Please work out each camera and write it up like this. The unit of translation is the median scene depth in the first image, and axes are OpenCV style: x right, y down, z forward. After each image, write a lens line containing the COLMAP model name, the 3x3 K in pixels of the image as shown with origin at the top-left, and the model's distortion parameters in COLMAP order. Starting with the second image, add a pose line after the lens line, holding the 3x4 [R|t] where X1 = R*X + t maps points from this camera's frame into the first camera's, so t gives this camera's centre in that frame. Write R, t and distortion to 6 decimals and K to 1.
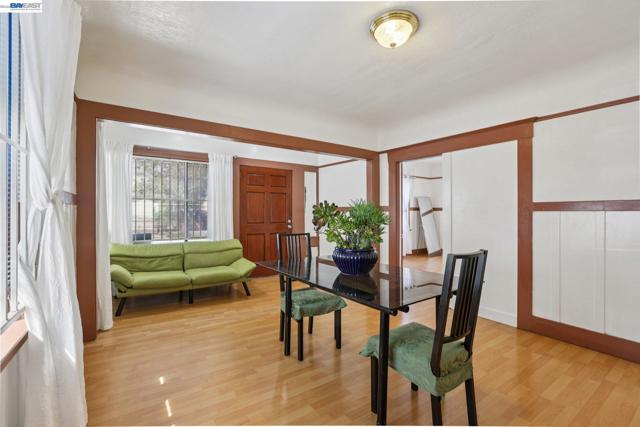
lens RADIAL K [[297.0, 0, 320.0], [0, 297.0, 213.5], [0, 0, 1]] dist [-0.001589, -0.000060]
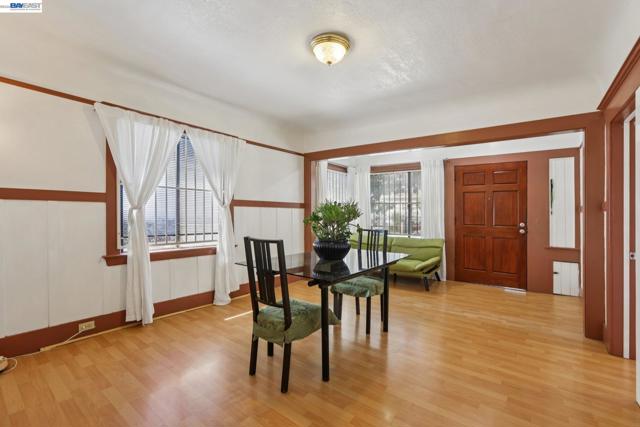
lens RADIAL K [[297.0, 0, 320.0], [0, 297.0, 213.5], [0, 0, 1]] dist [-0.001589, -0.000060]
pose [[0.344911, 0.002914, -0.938631, 0.529734], [-0.005534, 0.999984, 0.001071, -0.001796], [0.938619, 0.004825, 0.344922, 0.228039]]
